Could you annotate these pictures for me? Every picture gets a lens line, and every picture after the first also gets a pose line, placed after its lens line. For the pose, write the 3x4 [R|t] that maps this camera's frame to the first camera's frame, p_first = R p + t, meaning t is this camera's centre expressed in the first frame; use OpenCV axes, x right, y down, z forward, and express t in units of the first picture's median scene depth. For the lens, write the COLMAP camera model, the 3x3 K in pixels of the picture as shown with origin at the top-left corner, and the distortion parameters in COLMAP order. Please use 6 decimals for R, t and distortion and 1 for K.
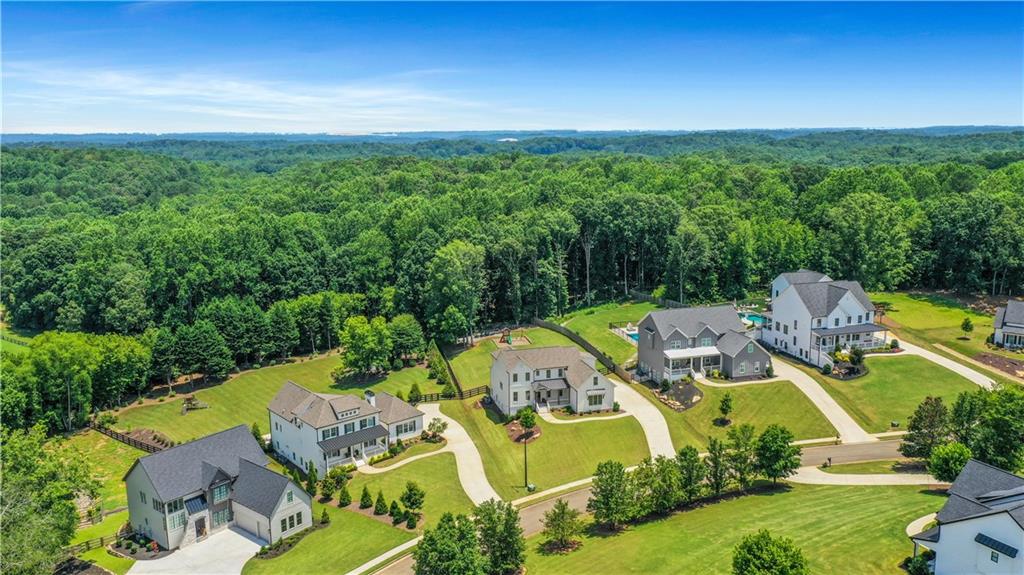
lens RADIAL K [[801.1, 0, 512.6], [0, 801.1, 282.2], [0, 0, 1]] dist [-0.013744, -0.004101]
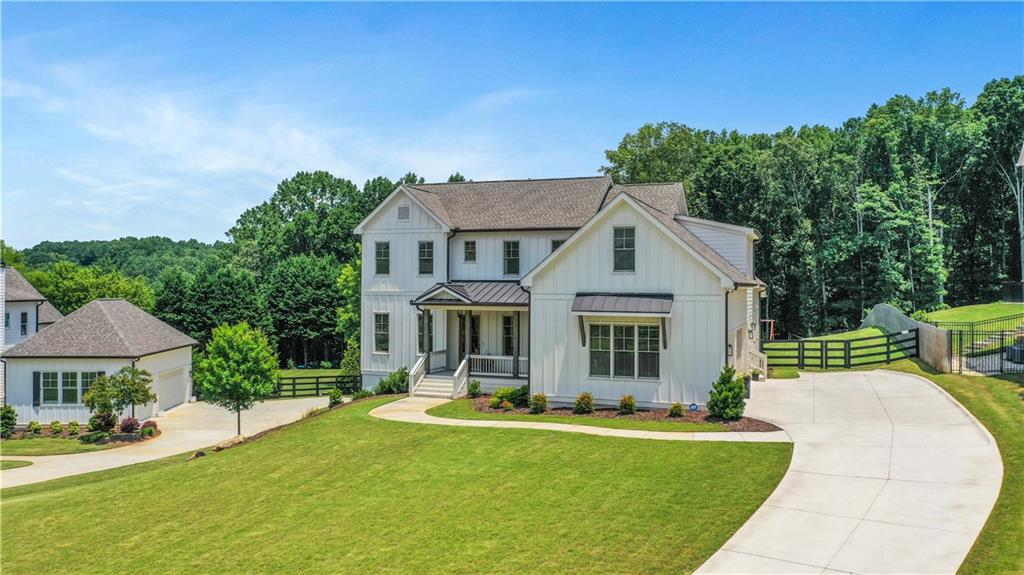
lens RADIAL K [[801.1, 0, 512.6], [0, 801.1, 282.2], [0, 0, 1]] dist [-0.013744, -0.004101]
pose [[0.809134, 0.011236, -0.587517, 0.176243], [-0.123844, 0.980621, -0.151804, 0.147086], [0.574426, 0.195590, 0.794846, 0.739301]]
